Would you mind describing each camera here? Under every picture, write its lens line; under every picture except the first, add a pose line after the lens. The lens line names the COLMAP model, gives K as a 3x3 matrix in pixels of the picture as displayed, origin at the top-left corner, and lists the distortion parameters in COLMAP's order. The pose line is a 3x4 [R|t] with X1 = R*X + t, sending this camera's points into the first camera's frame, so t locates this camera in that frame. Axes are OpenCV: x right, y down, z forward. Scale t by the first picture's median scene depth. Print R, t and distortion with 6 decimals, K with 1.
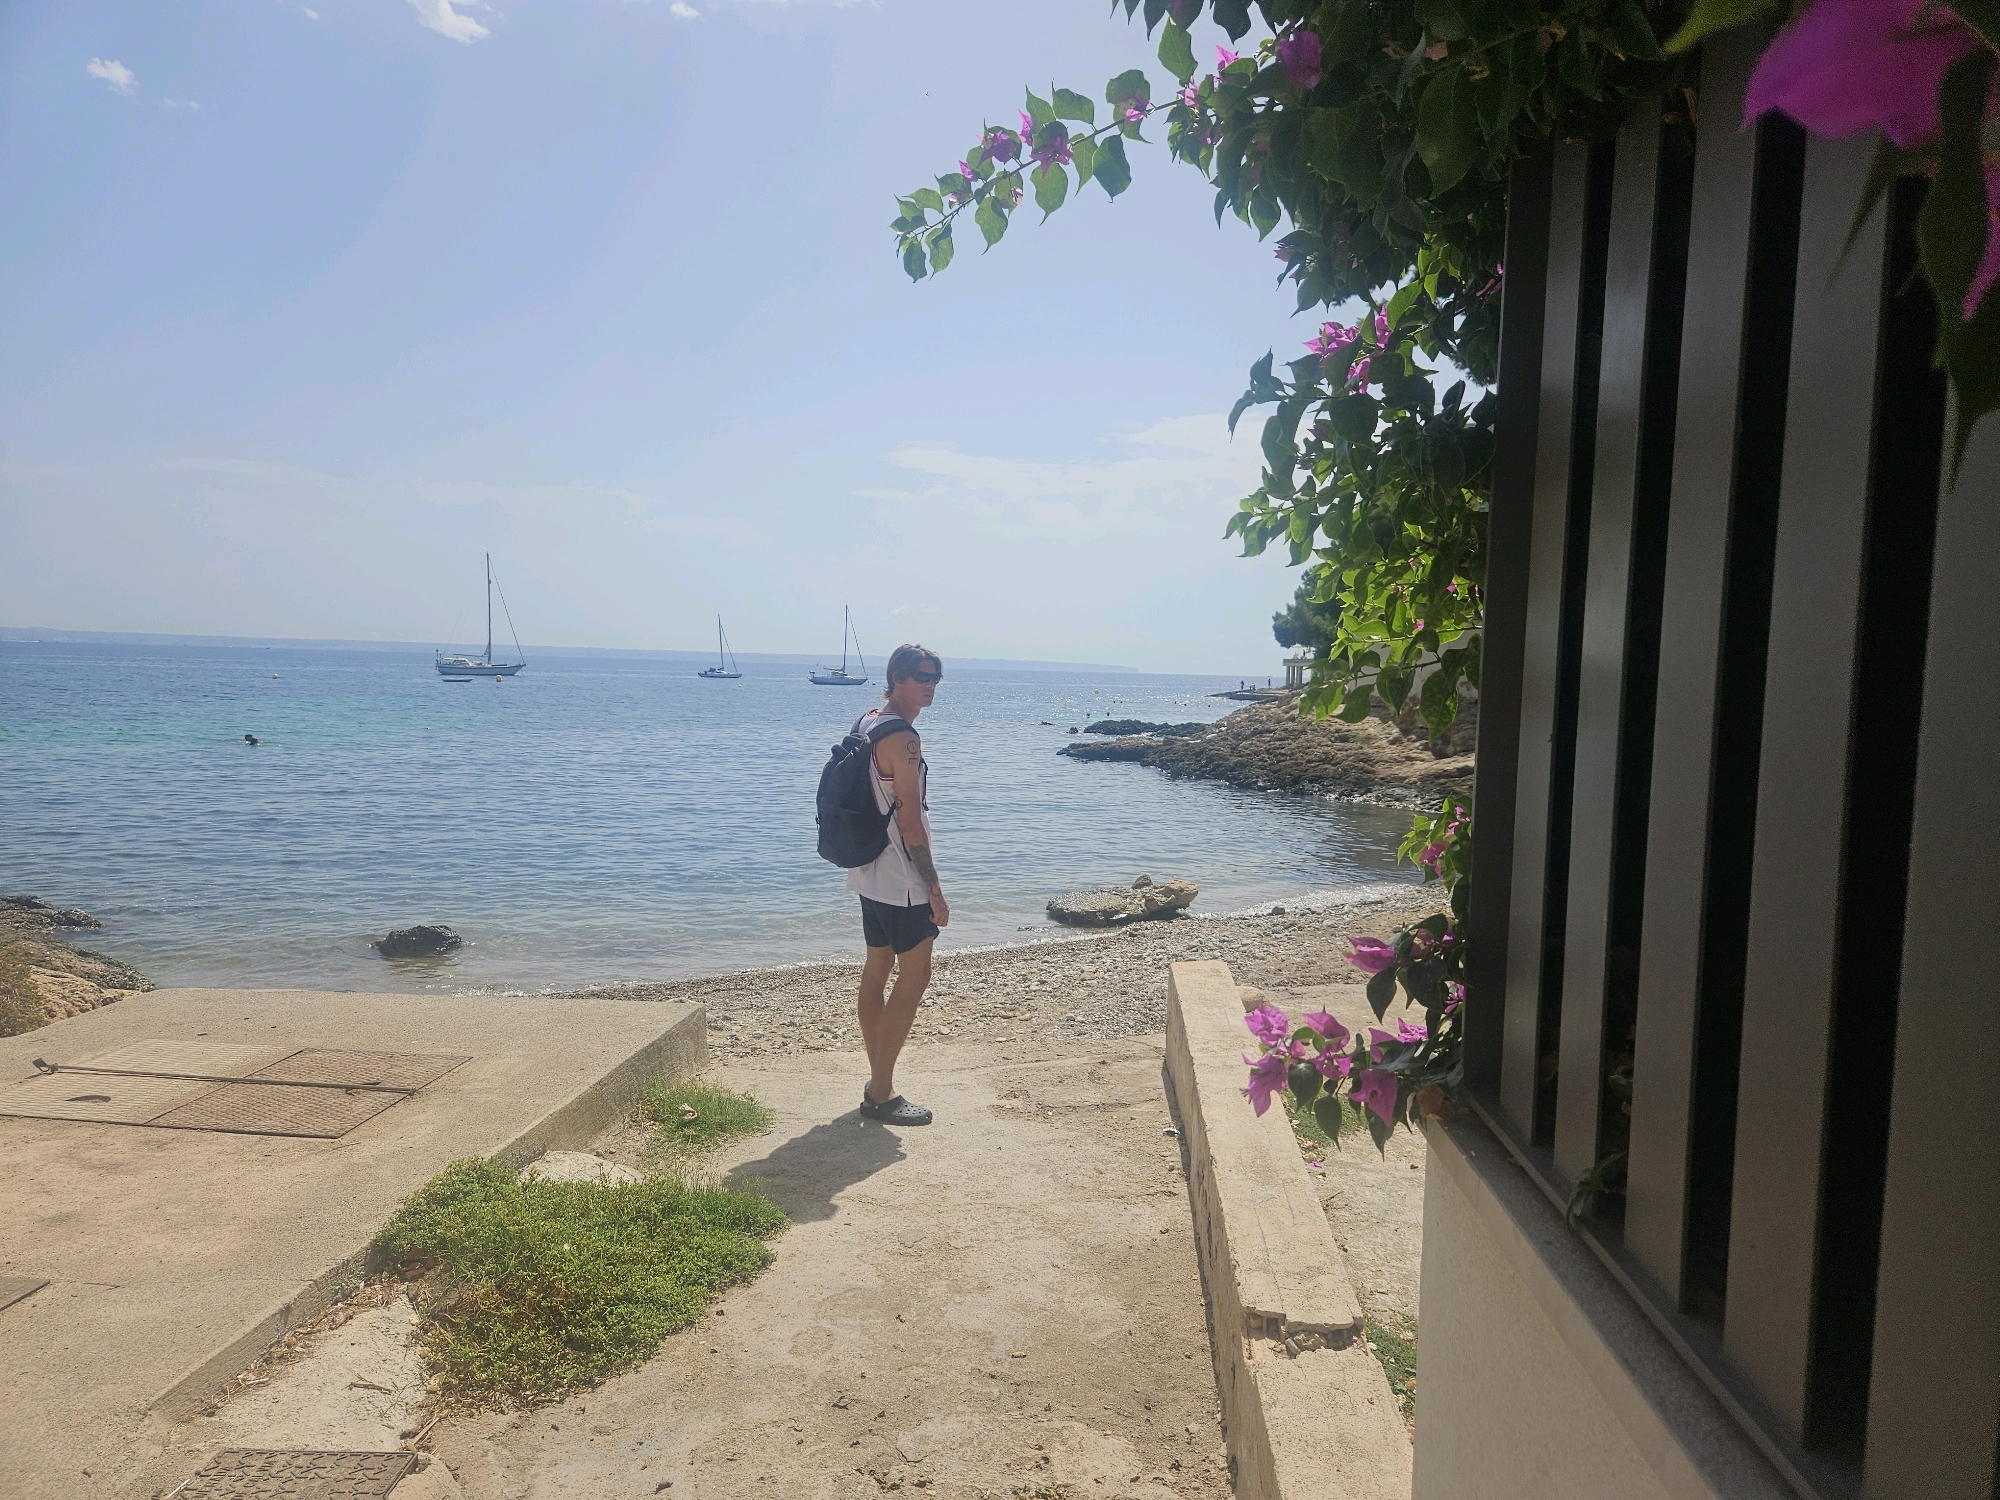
lens RADIAL K [[2153.0, 0, 993.6], [0, 2153.0, 752.7], [0, 0, 1]] dist [-0.017404, 0.000000]
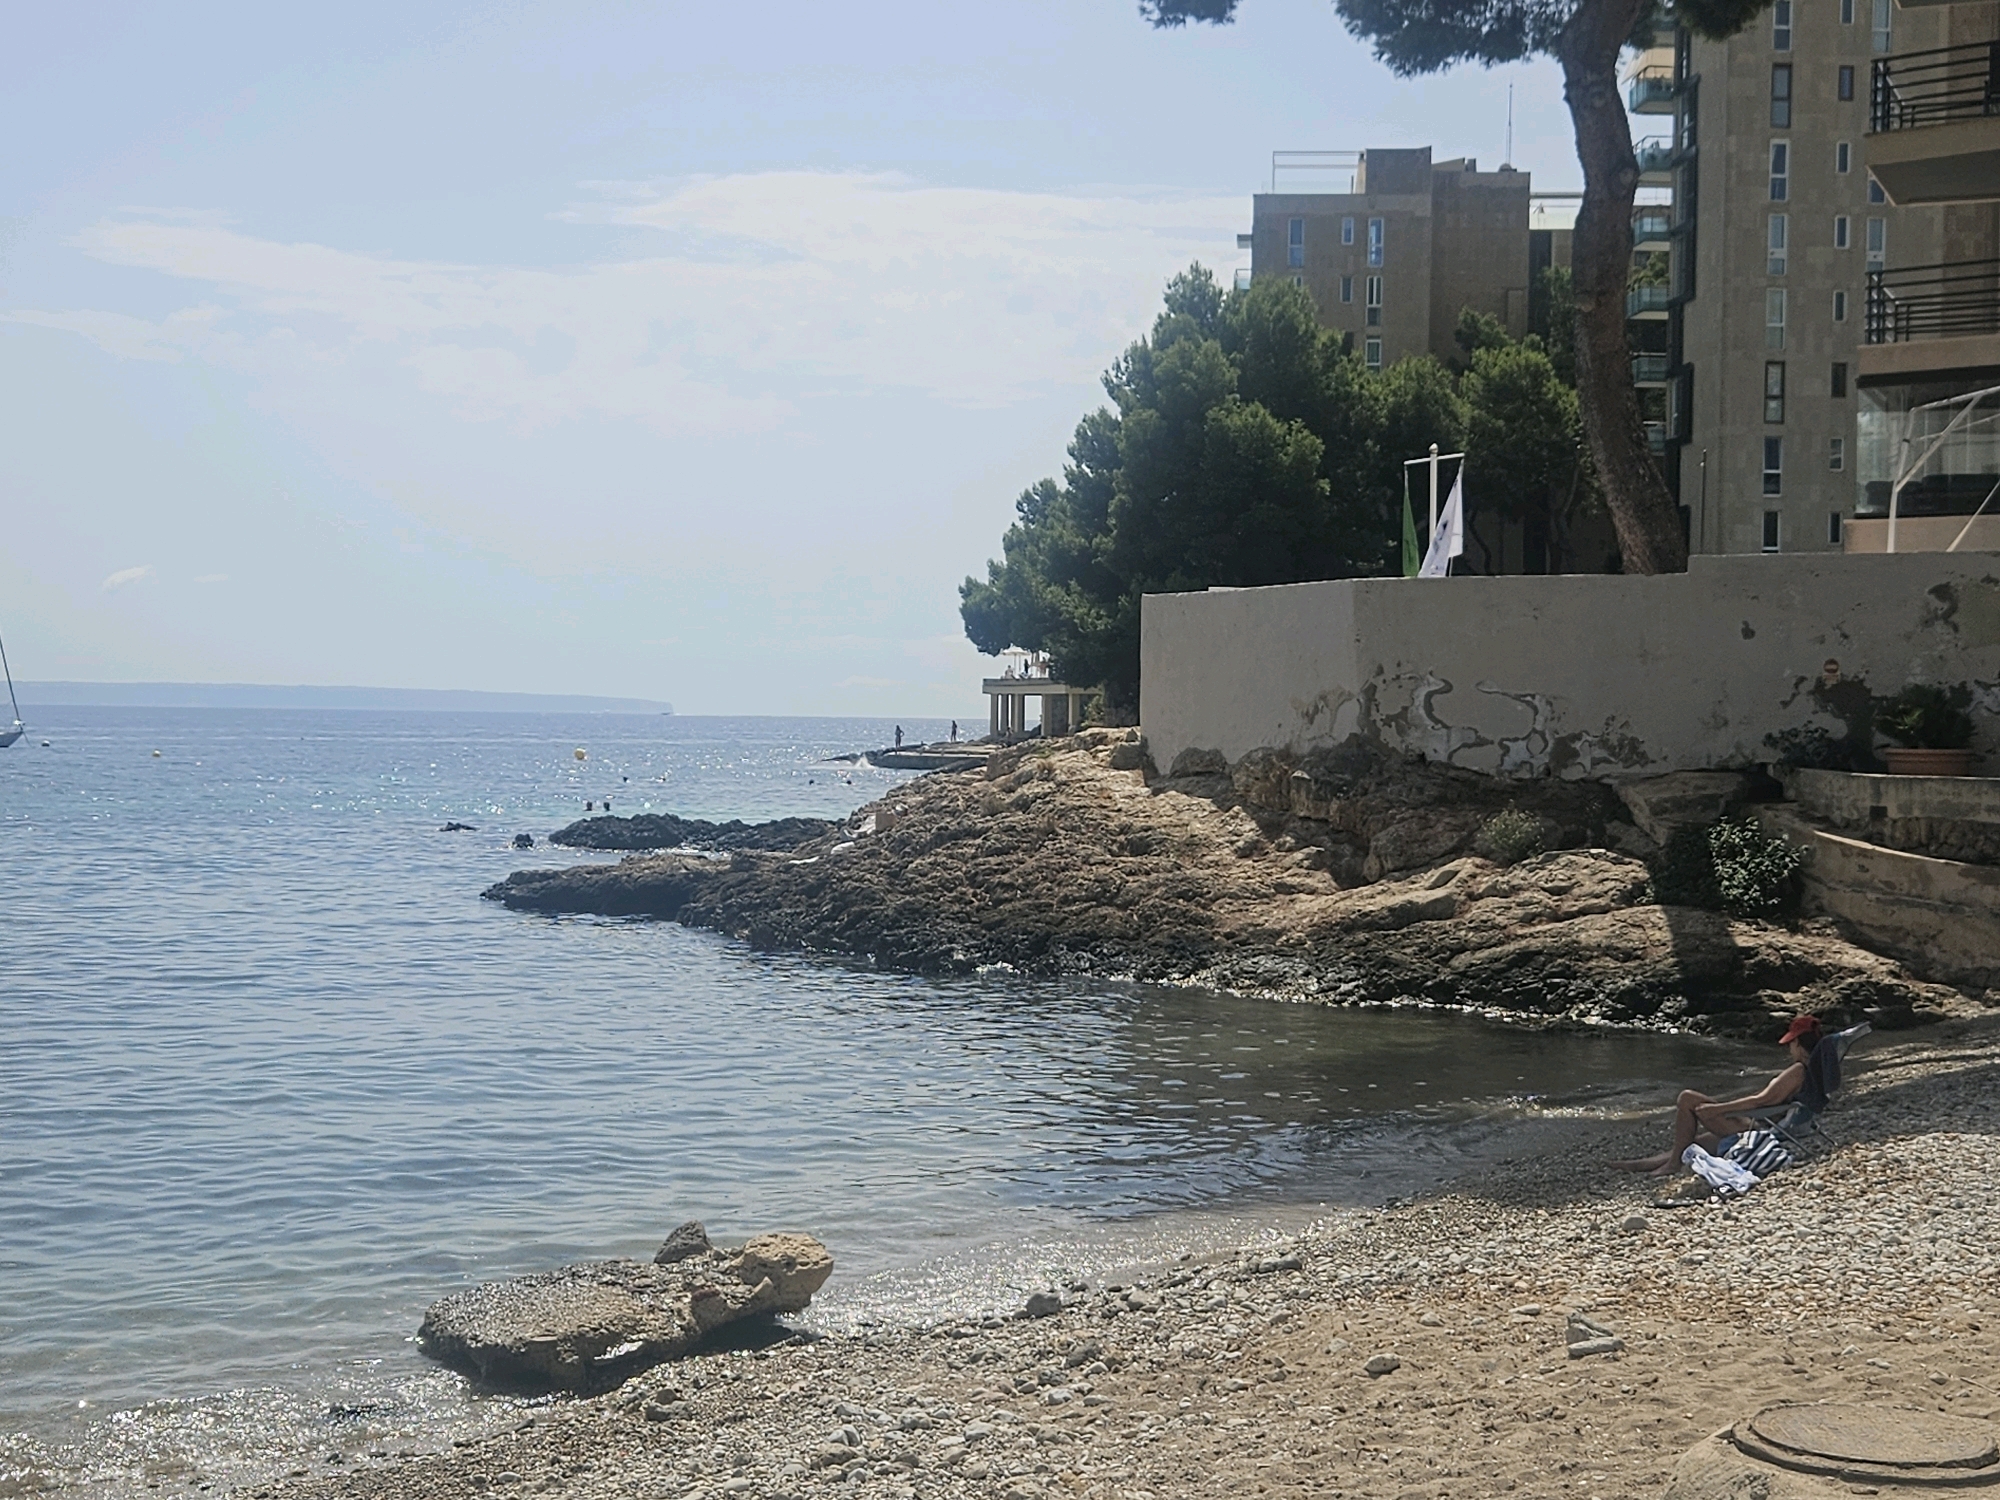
lens RADIAL K [[2627.6, 0, 996.8], [0, 2627.6, 753.4], [0, 0, 1]] dist [-0.024807, 0.000000]
pose [[0.983489, -0.015086, 0.180336, 0.036773], [0.022420, 0.998999, -0.038697, -0.005511], [-0.179572, 0.042101, 0.982844, 0.475301]]
